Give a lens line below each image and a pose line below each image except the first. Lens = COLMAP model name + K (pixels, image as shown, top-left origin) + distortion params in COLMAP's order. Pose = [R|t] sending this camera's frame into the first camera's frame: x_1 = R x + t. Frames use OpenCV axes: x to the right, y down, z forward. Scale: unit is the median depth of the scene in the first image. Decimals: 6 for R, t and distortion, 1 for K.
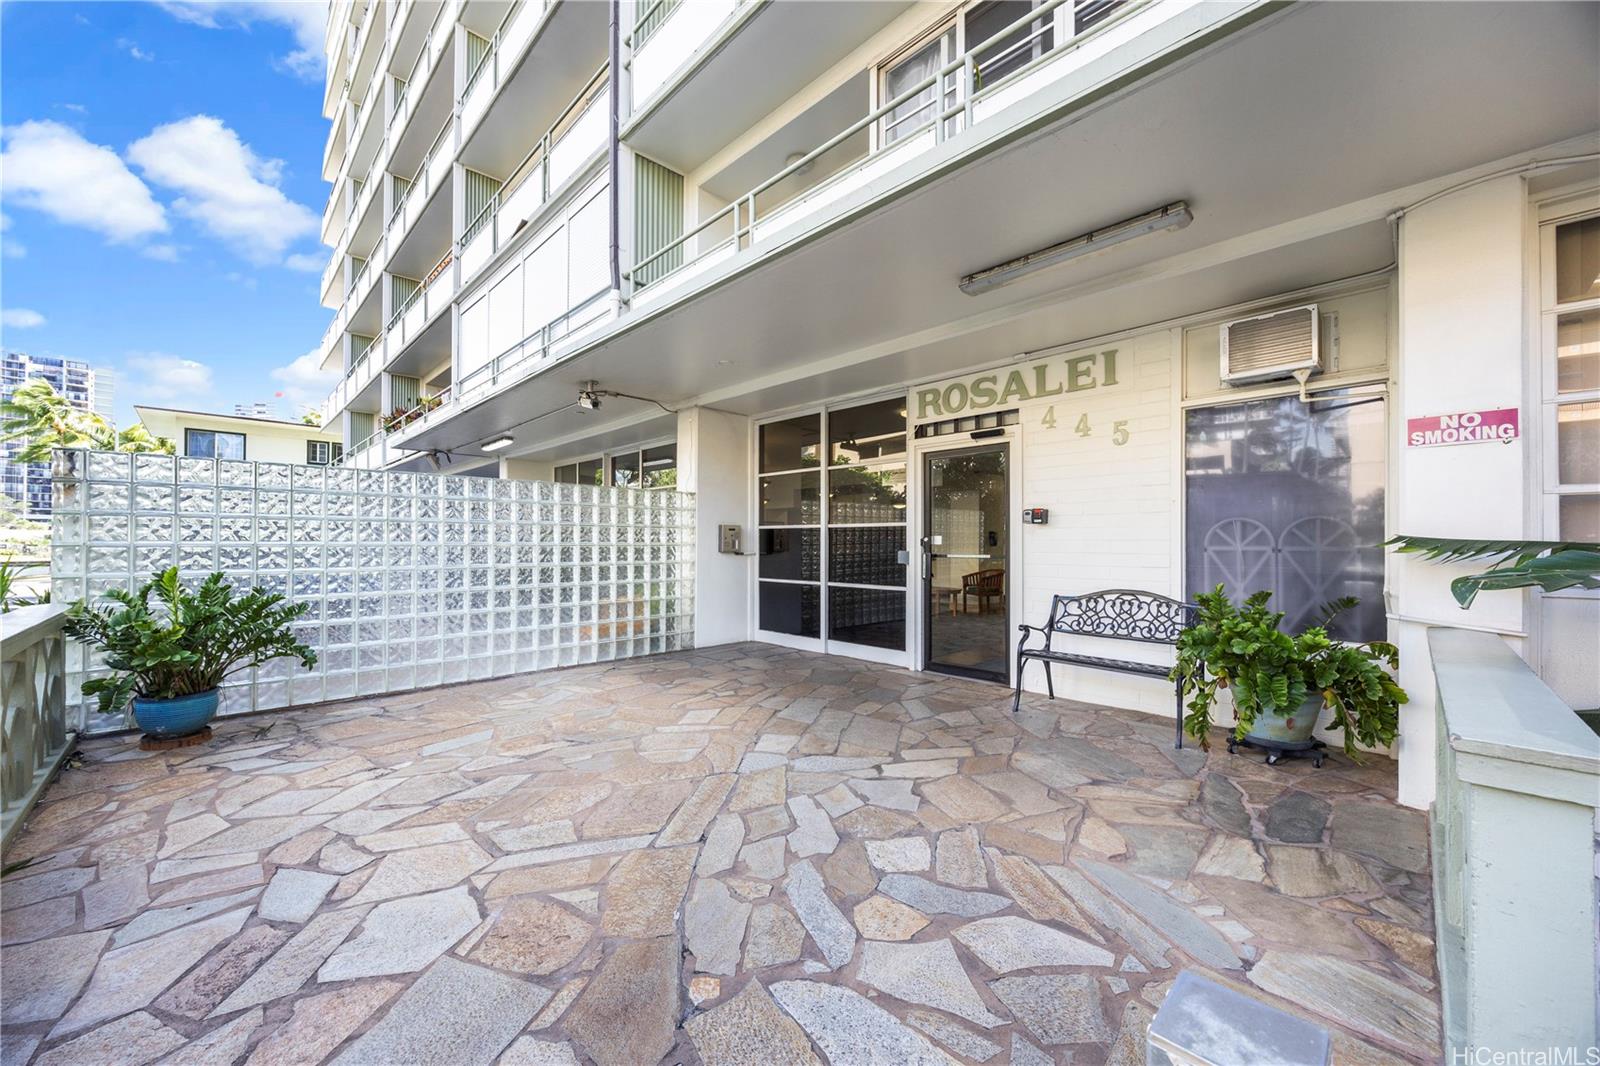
lens RADIAL K [[607.1, 0, 796.9], [0, 607.1, 539.8], [0, 0, 1]] dist [-0.002960, 0.000003]
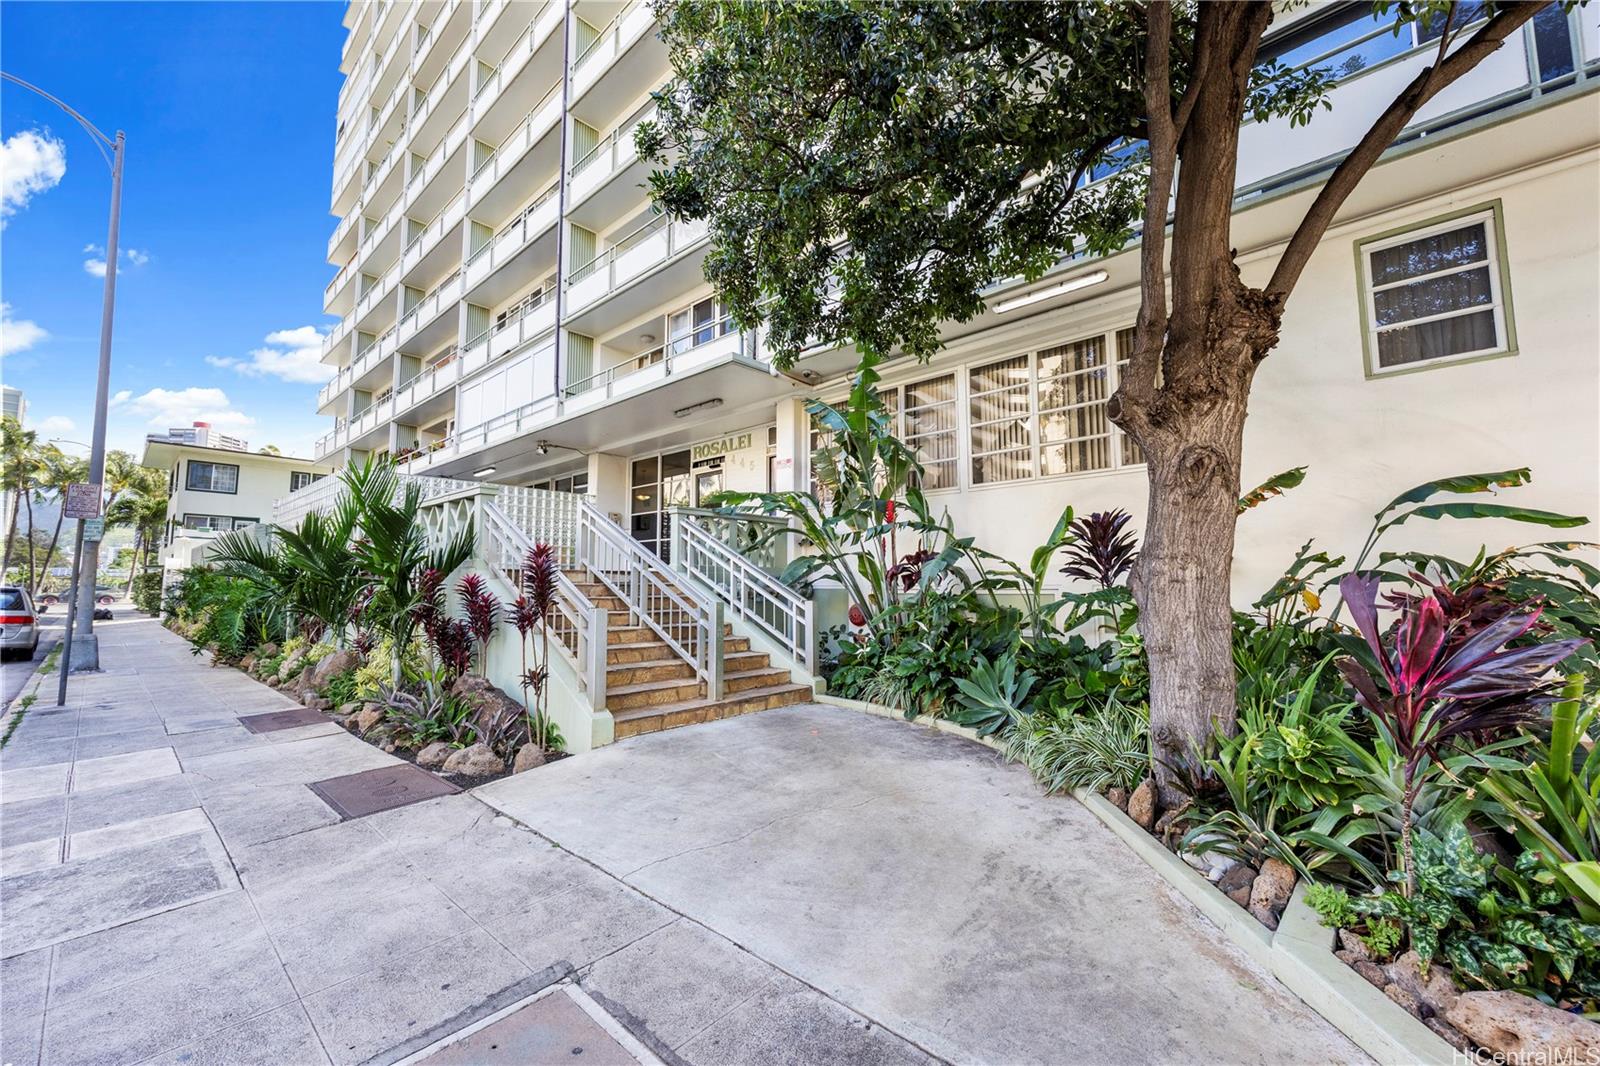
lens RADIAL K [[613.6, 0, 800.0], [0, 613.6, 533.0], [0, 0, 1]] dist [-0.000896, 0.000010]
pose [[0.997560, -0.000101, 0.069809, 0.372804], [0.005321, 0.997200, -0.074597, 0.207343], [-0.069606, 0.074786, 0.994767, -1.076127]]
